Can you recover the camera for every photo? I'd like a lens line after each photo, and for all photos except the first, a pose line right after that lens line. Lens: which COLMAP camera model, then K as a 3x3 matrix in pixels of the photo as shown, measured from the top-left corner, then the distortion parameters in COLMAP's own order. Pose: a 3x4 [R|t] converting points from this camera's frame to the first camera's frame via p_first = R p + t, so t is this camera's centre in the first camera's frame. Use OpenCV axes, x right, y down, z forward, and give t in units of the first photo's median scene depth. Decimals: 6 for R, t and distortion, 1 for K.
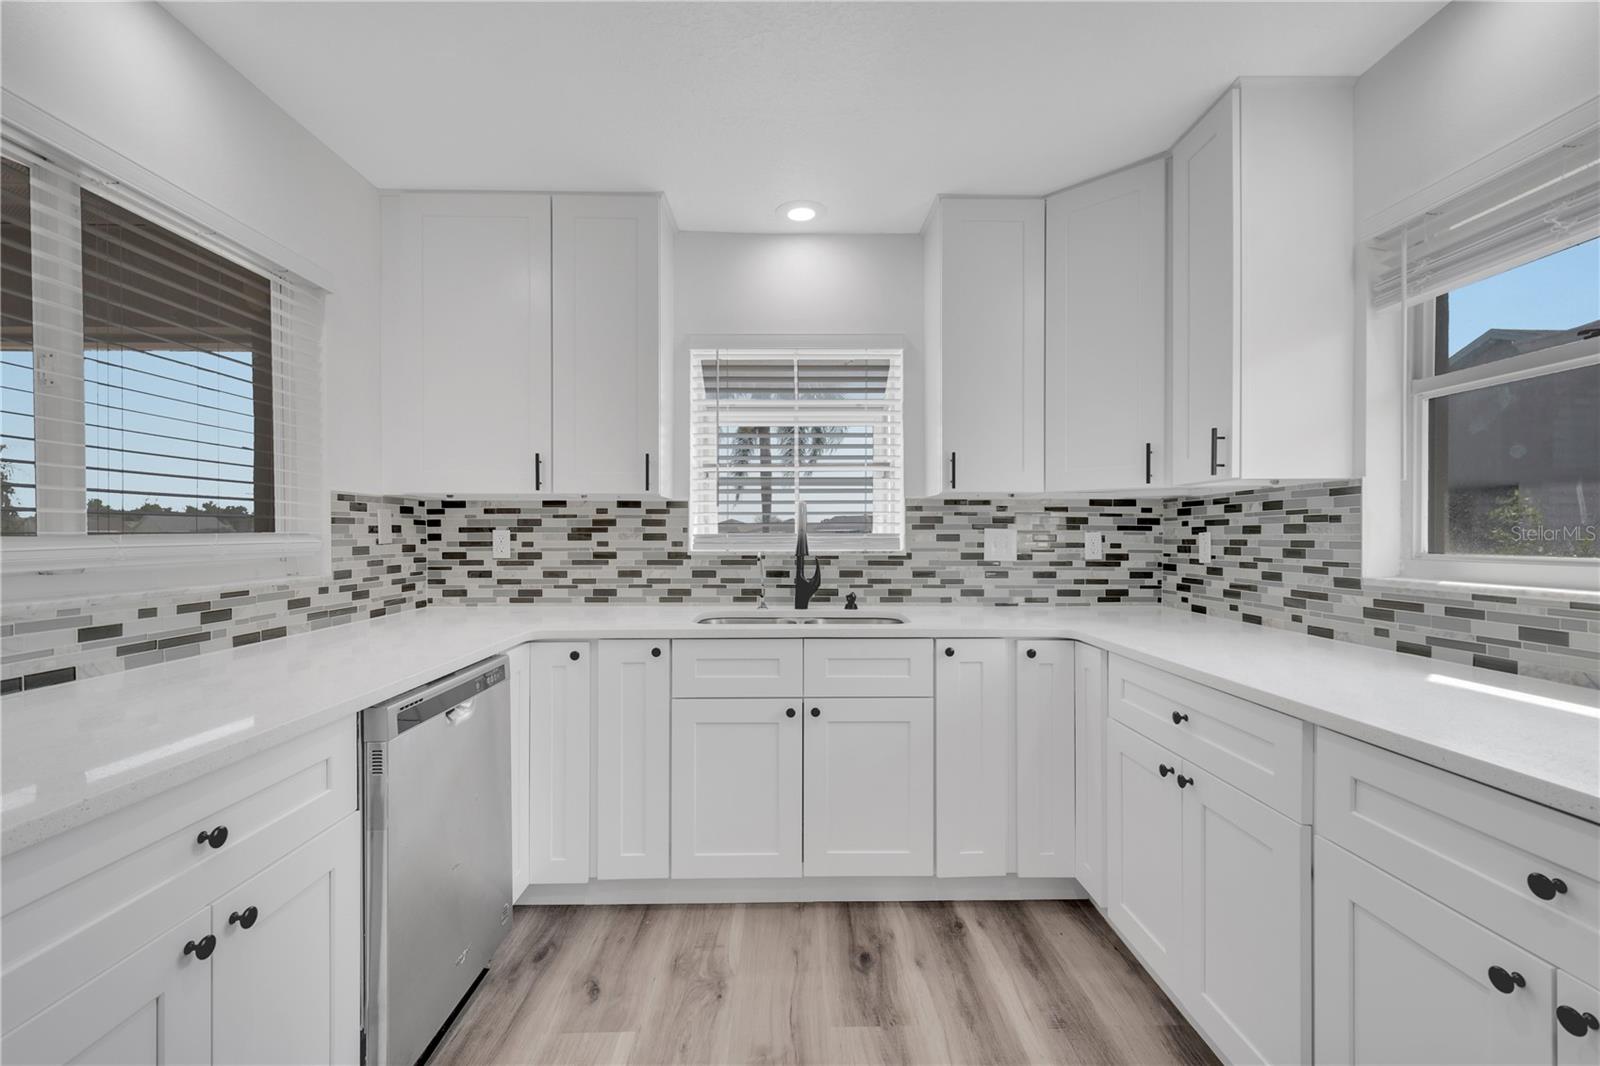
lens RADIAL K [[697.9, 0, 803.8], [0, 697.9, 536.2], [0, 0, 1]] dist [0.018317, -0.007738]
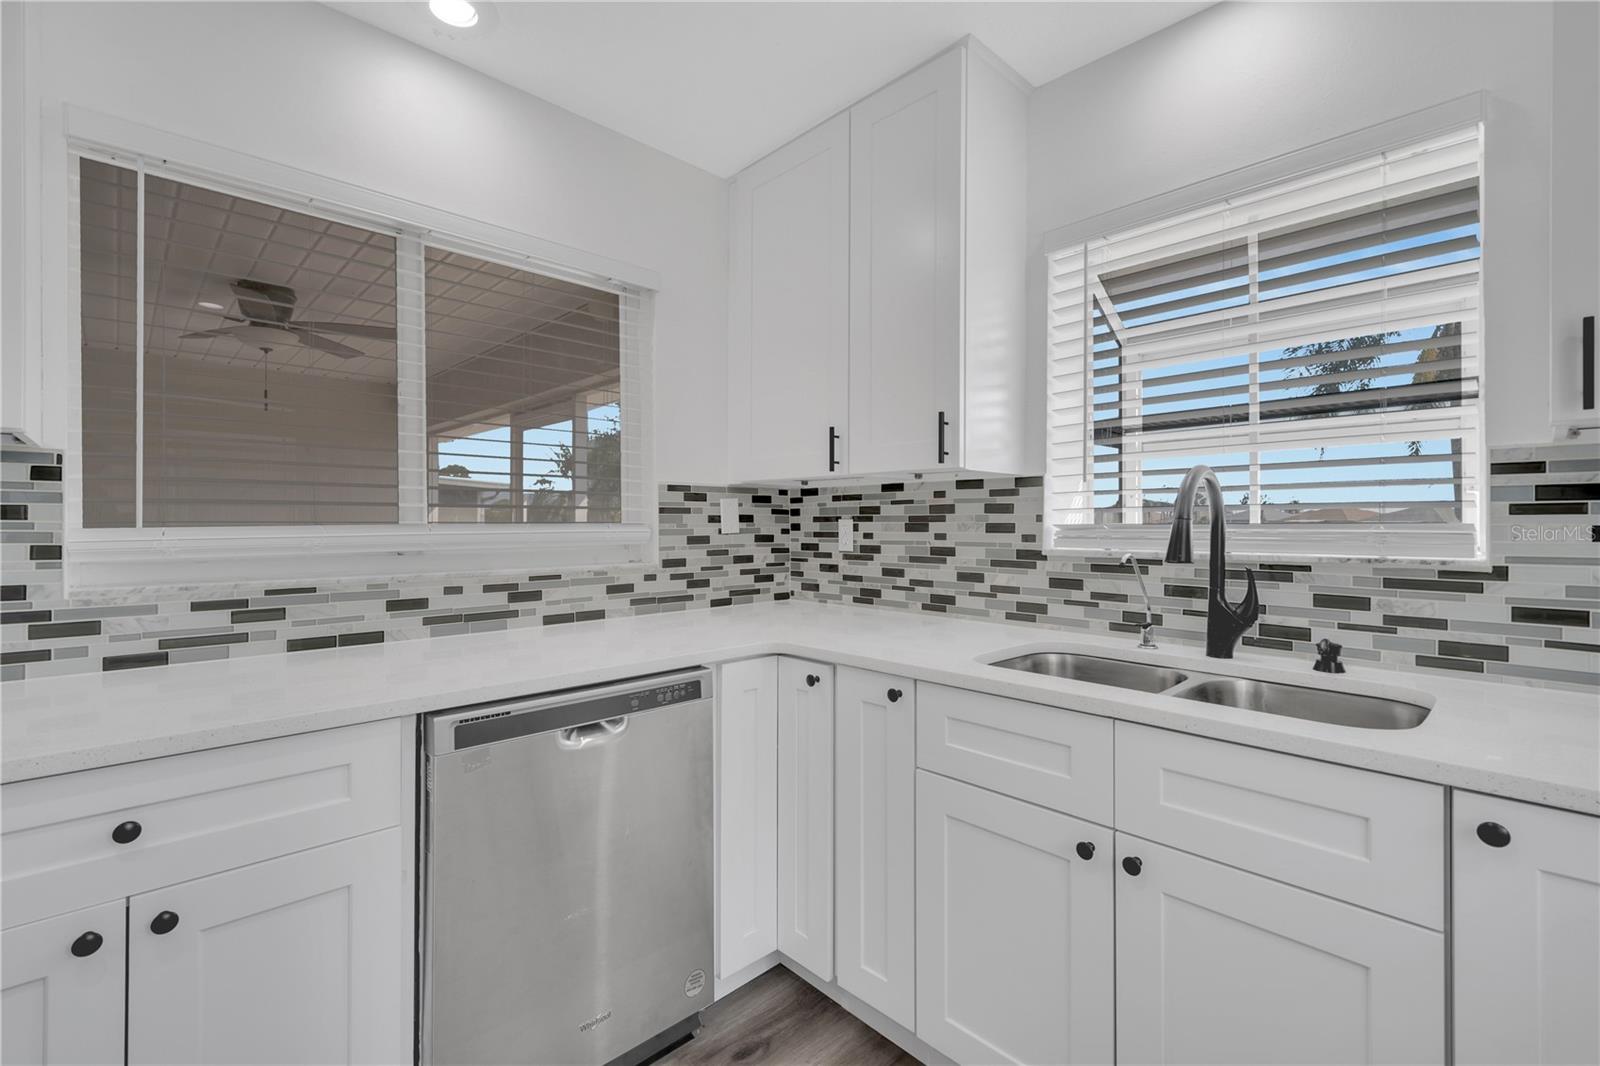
lens RADIAL K [[697.9, 0, 805.9], [0, 697.9, 522.8], [0, 0, 1]] dist [0.018317, -0.007738]
pose [[0.677412, -0.000177, -0.735604, 0.192424], [-0.003704, 0.999986, -0.003651, -0.000988], [0.735595, 0.005198, 0.677402, 0.377417]]
